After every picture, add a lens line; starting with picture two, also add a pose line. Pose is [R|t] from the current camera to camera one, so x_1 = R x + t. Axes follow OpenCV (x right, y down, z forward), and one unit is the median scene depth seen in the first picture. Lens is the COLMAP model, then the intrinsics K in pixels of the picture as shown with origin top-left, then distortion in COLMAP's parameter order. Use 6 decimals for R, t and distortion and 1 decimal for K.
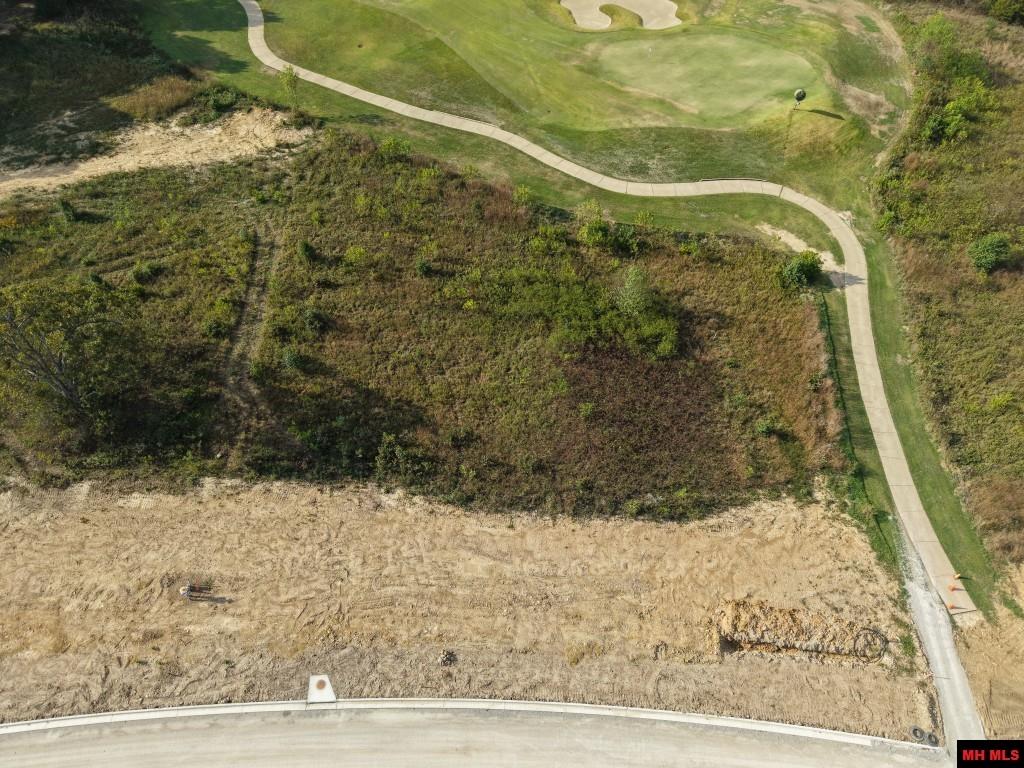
lens RADIAL K [[684.3, 0, 512.0], [0, 684.3, 384.0], [0, 0, 1]] dist [0.027807, -0.028172]
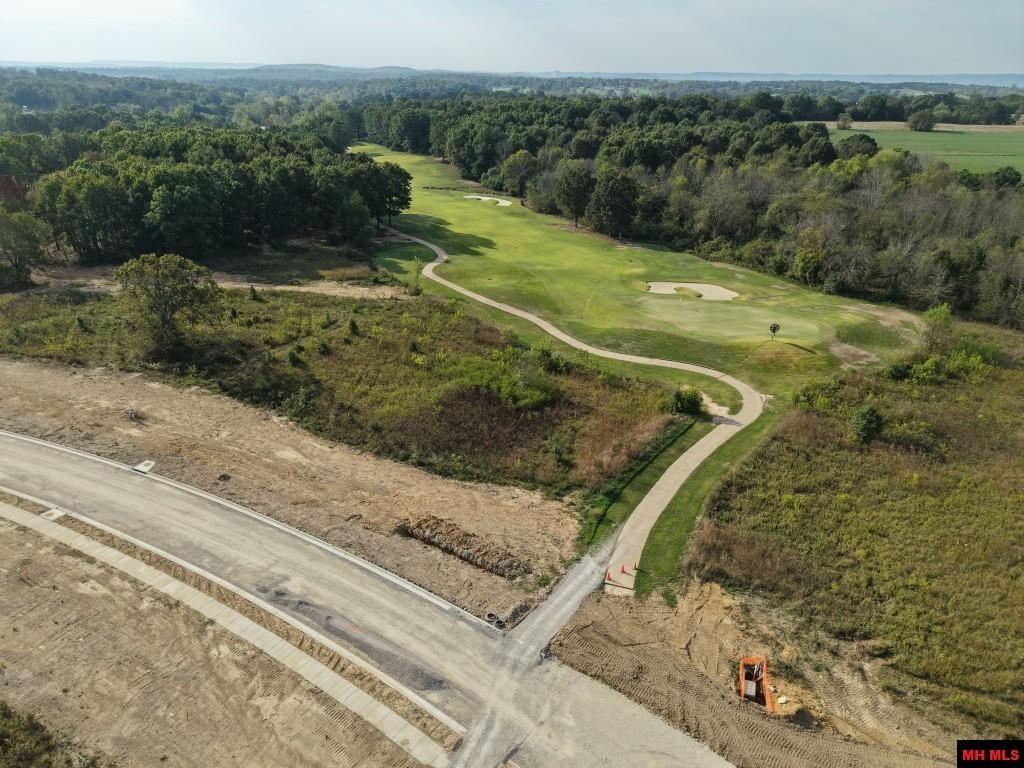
lens RADIAL K [[684.3, 0, 512.0], [0, 684.3, 384.0], [0, 0, 1]] dist [0.027807, -0.028172]
pose [[0.893018, 0.170353, -0.416533, 0.862499], [-0.360738, 0.824347, -0.436256, 0.571342], [0.269050, 0.539844, 0.797609, -0.039739]]
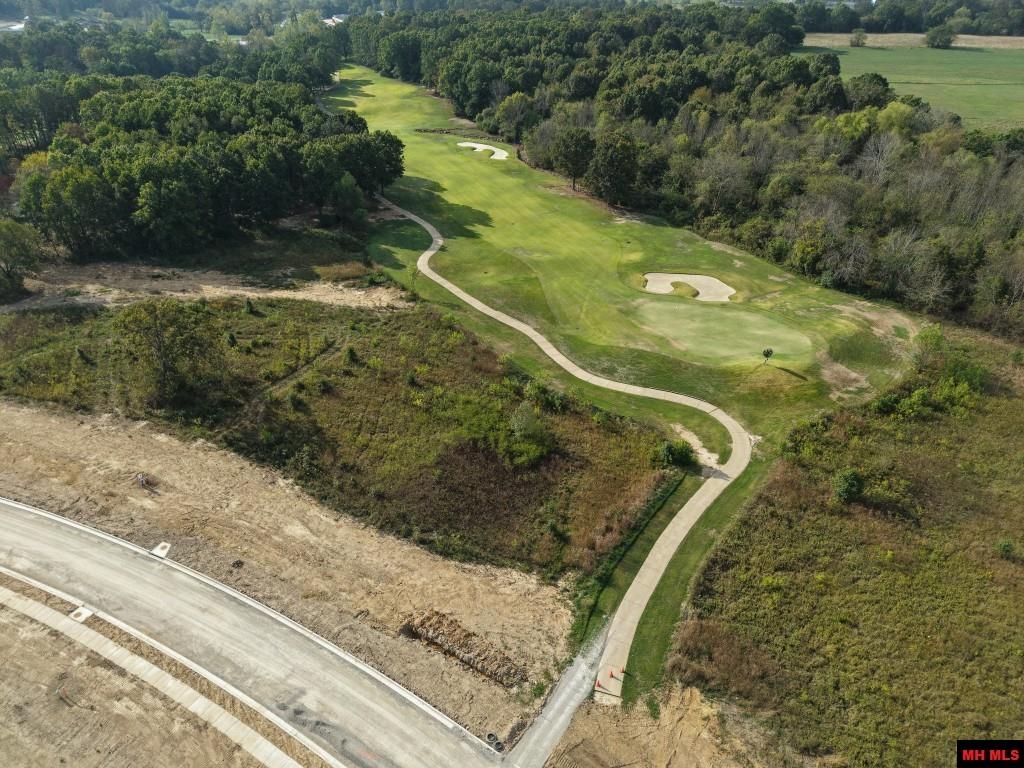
lens RADIAL K [[684.3, 0, 512.0], [0, 684.3, 384.0], [0, 0, 1]] dist [0.027807, -0.028172]
pose [[0.895563, 0.220530, -0.386437, 0.813203], [-0.354613, 0.878344, -0.320564, 0.291452], [0.268731, 0.424121, 0.864815, -0.239951]]
